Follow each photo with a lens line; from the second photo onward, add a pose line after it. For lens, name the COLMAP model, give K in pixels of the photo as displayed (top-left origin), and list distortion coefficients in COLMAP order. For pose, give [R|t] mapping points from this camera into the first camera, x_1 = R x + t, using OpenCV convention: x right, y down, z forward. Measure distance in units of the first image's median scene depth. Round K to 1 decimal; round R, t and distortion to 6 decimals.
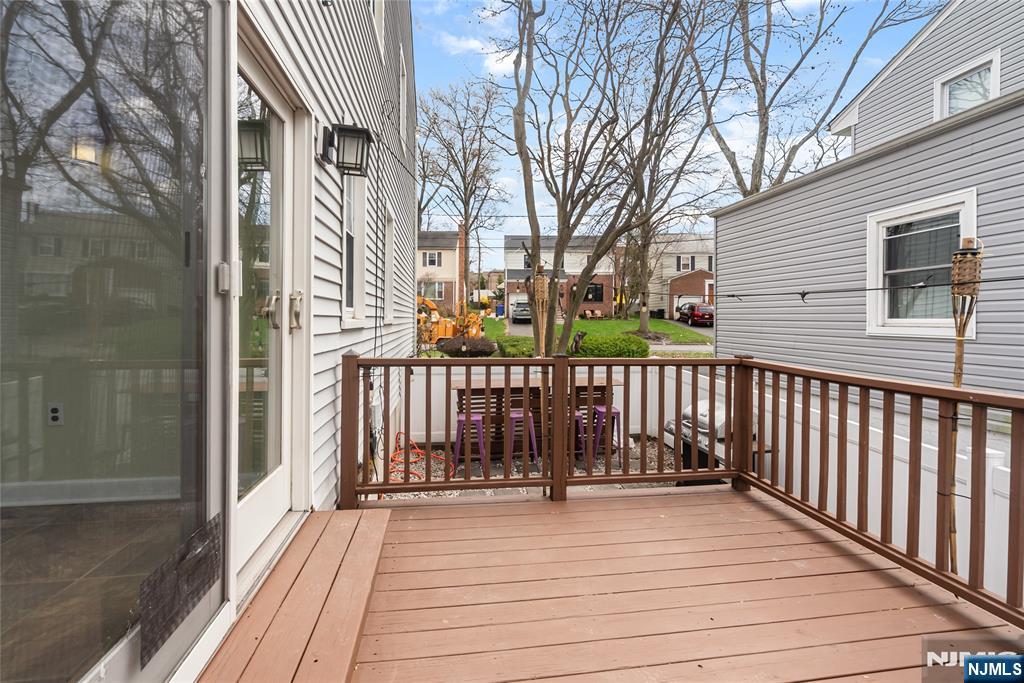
lens RADIAL K [[467.6, 0, 518.2], [0, 467.6, 330.4], [0, 0, 1]] dist [-0.006978, 0.002938]
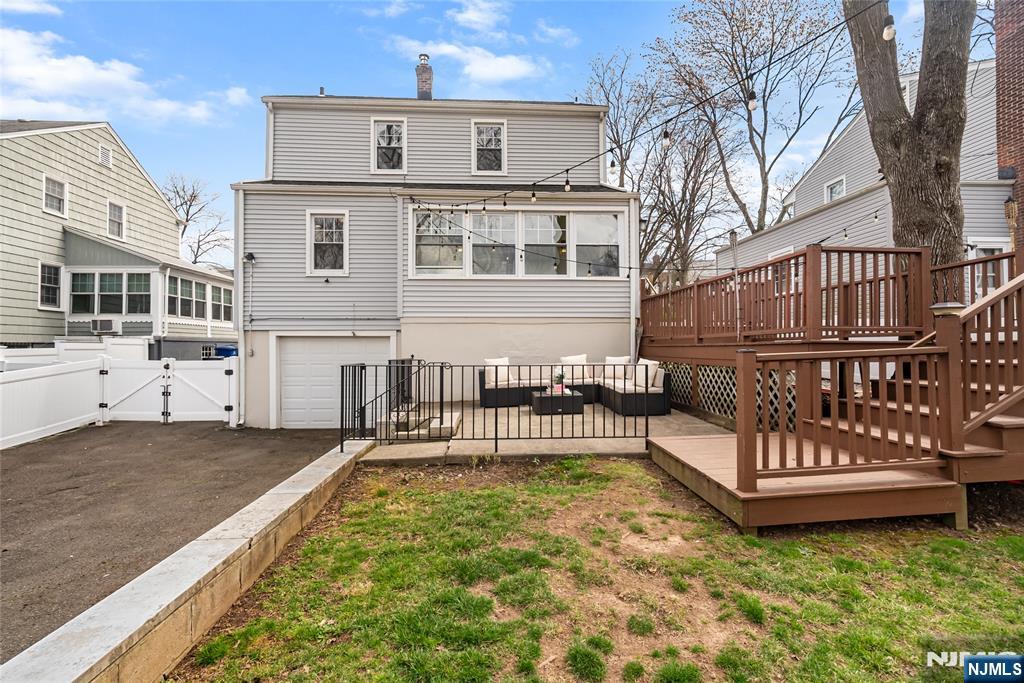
lens RADIAL K [[467.6, 0, 514.0], [0, 467.6, 340.1], [0, 0, 1]] dist [-0.006978, 0.002938]
pose [[0.995610, -0.013775, -0.092580, -0.129859], [0.010123, 0.999157, -0.039792, 0.097602], [0.093050, 0.038680, 0.994910, -0.515676]]
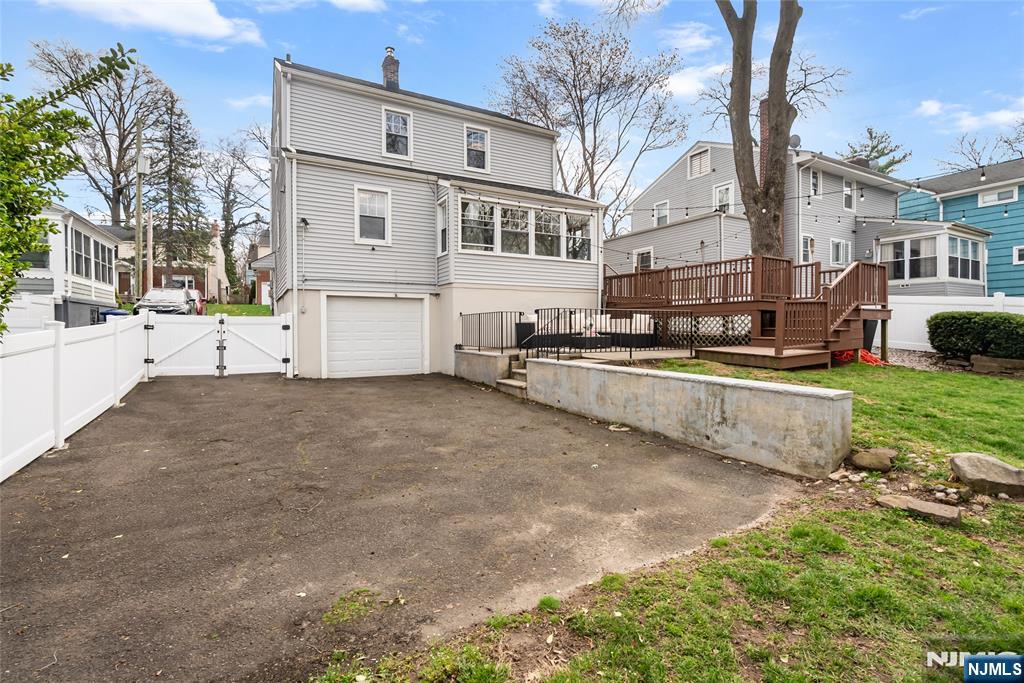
lens RADIAL K [[467.6, 0, 512.4], [0, 467.6, 331.6], [0, 0, 1]] dist [-0.006978, 0.002938]
pose [[0.938505, -0.014889, 0.344944, -0.441449], [0.018825, 0.999790, -0.008063, 0.125053], [-0.344752, 0.014061, 0.938589, -0.653215]]
